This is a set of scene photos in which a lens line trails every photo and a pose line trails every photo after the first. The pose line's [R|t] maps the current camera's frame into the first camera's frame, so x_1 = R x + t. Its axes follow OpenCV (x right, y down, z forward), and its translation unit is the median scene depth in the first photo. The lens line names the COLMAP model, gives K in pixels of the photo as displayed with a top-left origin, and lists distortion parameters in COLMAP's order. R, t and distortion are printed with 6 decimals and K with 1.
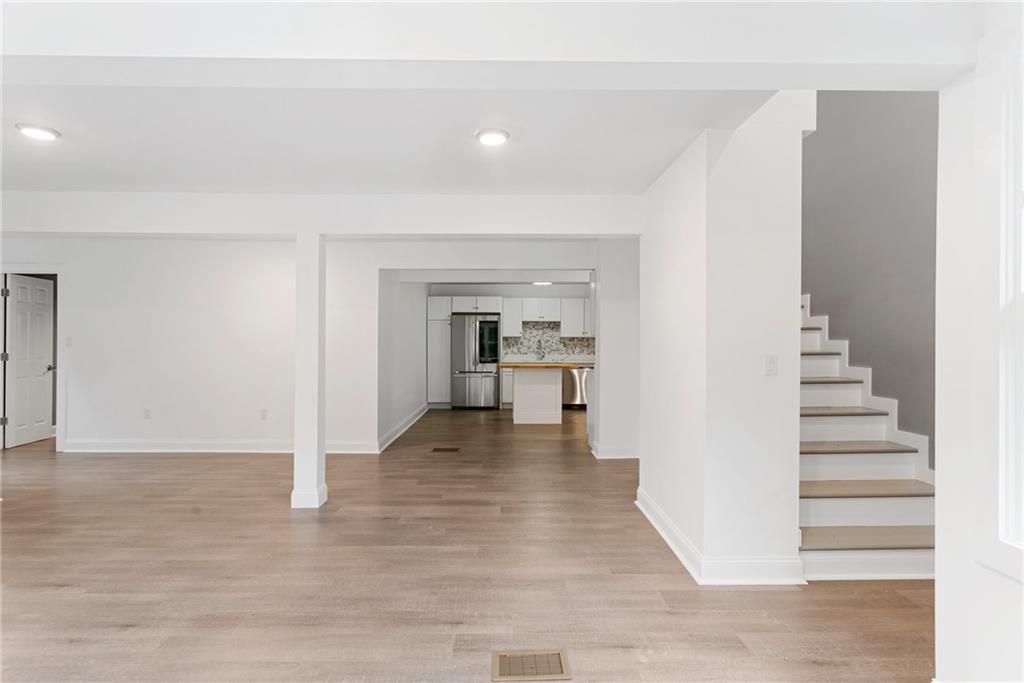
lens RADIAL K [[531.2, 0, 512.0], [0, 531.2, 341.5], [0, 0, 1]] dist [-0.041546, 0.000063]
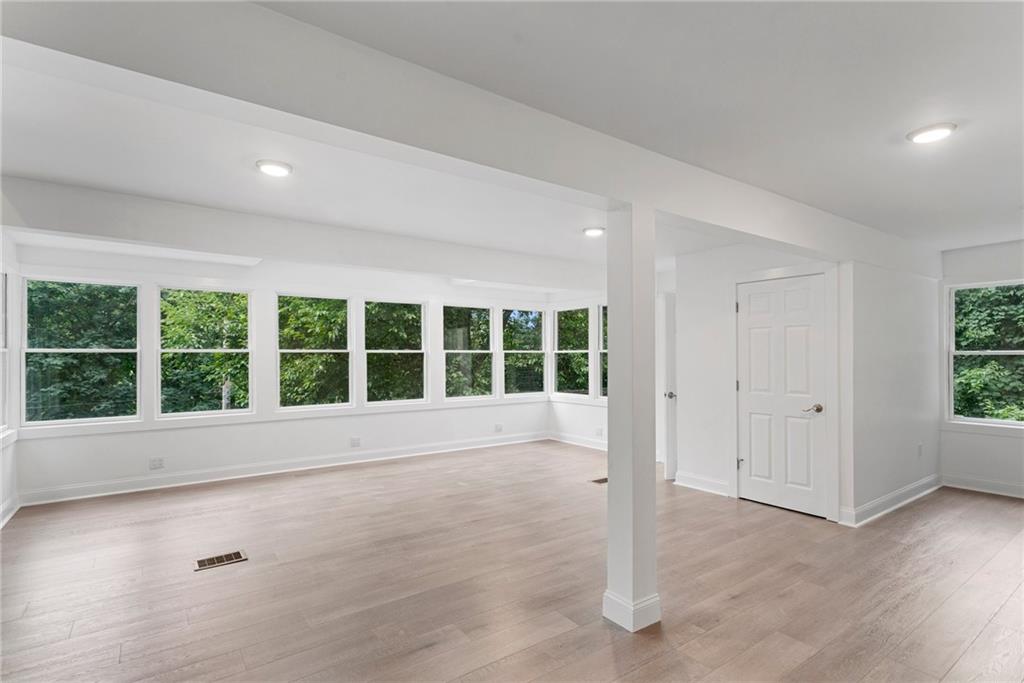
lens RADIAL K [[503.1, 0, 512.0], [0, 503.1, 341.5], [0, 0, 1]] dist [0.003122, 0.000131]
pose [[-0.815481, -0.014870, -0.578592, 0.180991], [-0.002305, 0.999745, -0.022445, -0.038627], [0.578779, -0.016970, -0.815308, 2.423572]]
